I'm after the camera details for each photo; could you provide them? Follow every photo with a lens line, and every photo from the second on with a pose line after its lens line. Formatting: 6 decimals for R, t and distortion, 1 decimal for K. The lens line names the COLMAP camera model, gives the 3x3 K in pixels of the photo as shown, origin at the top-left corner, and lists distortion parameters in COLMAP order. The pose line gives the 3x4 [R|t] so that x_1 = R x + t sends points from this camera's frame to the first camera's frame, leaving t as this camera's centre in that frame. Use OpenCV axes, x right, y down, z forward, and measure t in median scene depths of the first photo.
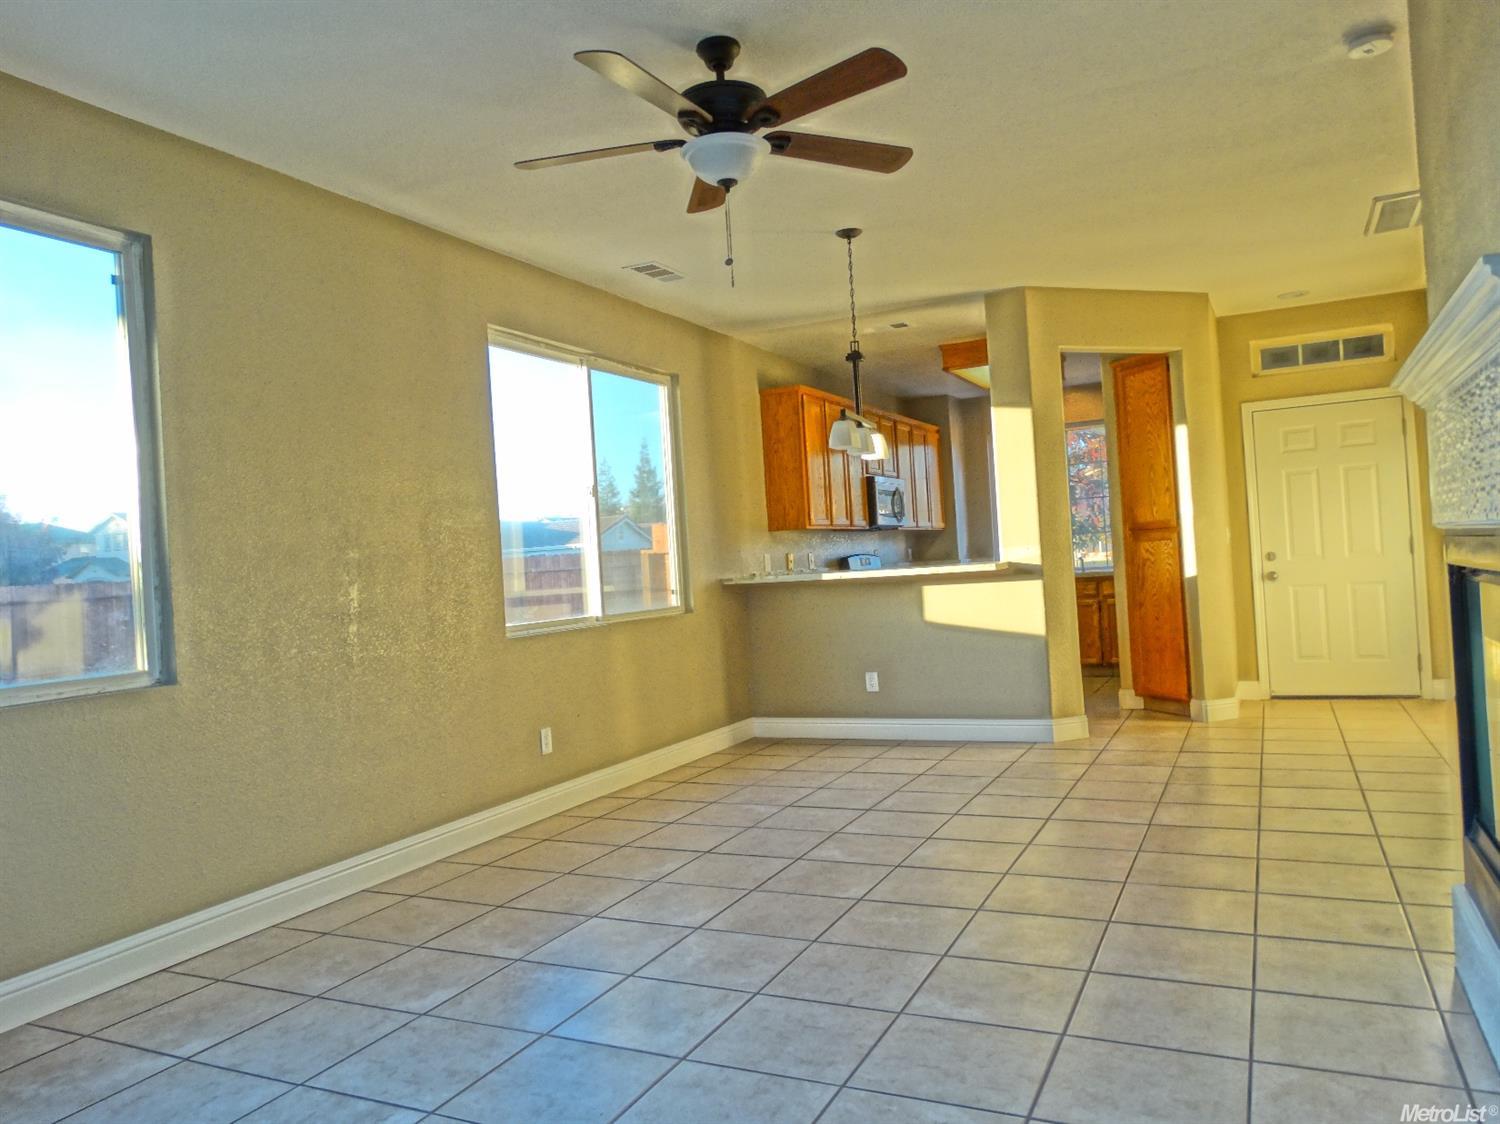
lens RADIAL K [[1076.8, 0, 752.7], [0, 1076.8, 560.0], [0, 0, 1]] dist [0.008642, 0.004001]
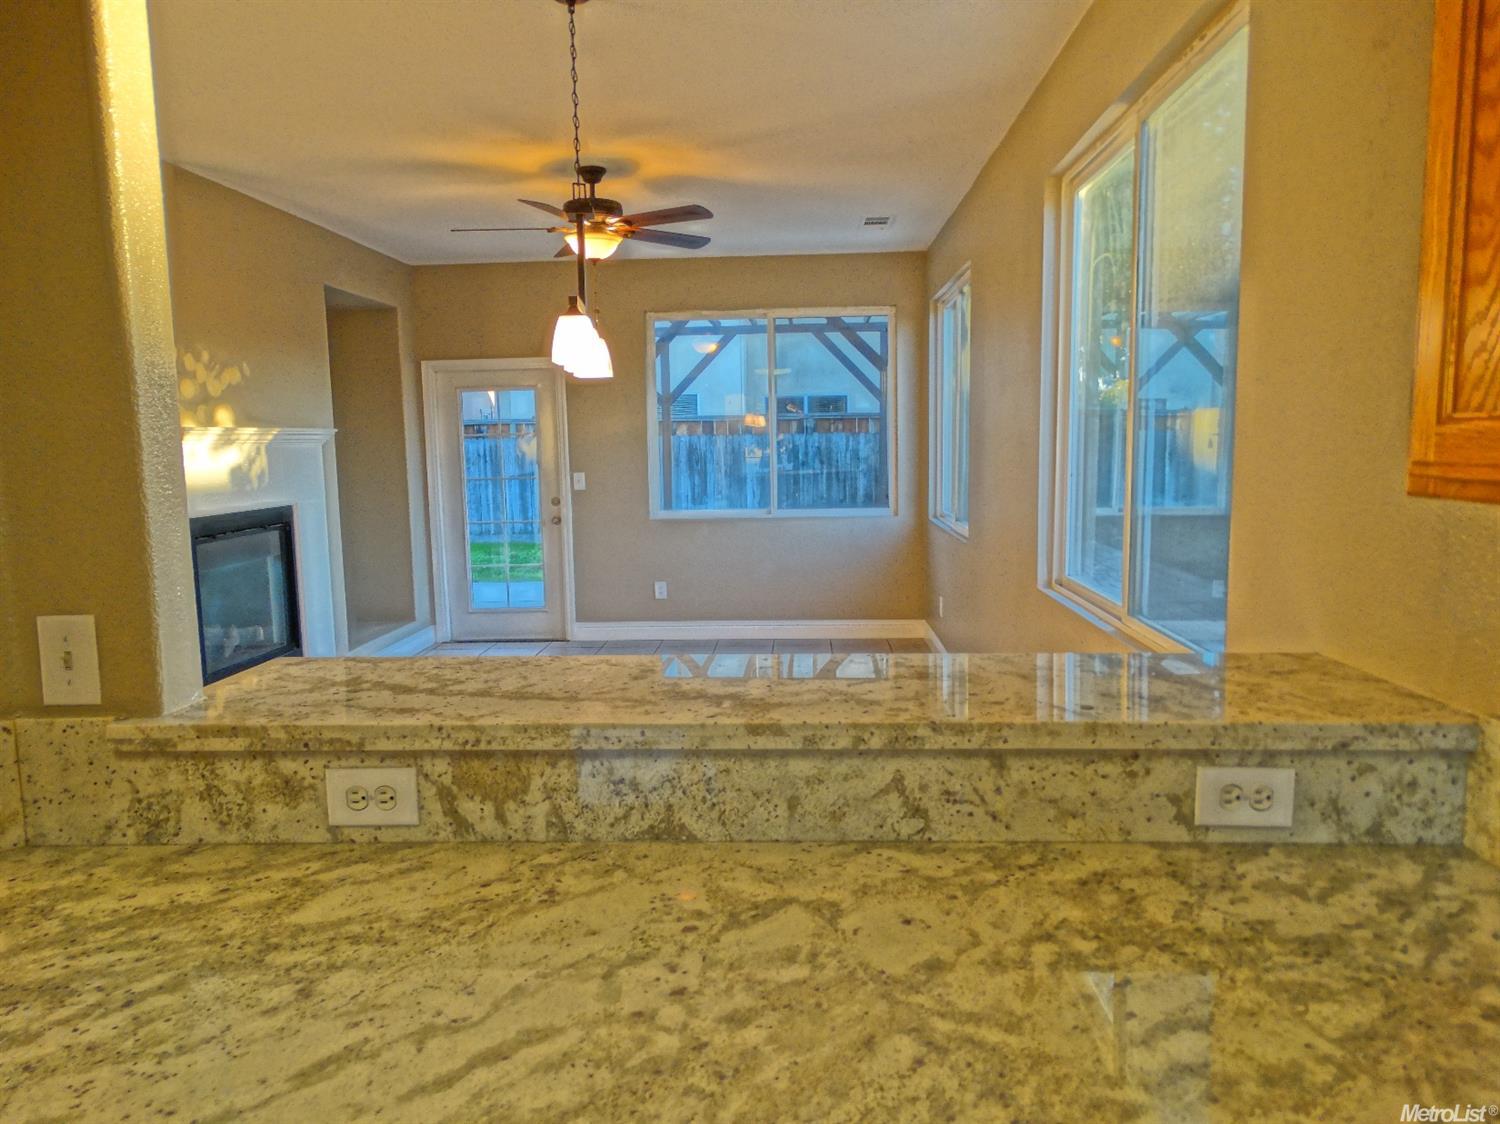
lens RADIAL K [[1062.1, 0, 750.0], [0, 1062.1, 562.0], [0, 0, 1]] dist [0.001839, 0.001417]
pose [[-0.916506, 0.120172, -0.381543, 0.189858], [0.072231, 0.987846, 0.137630, -0.050615], [0.393445, 0.098580, -0.914048, 1.174492]]
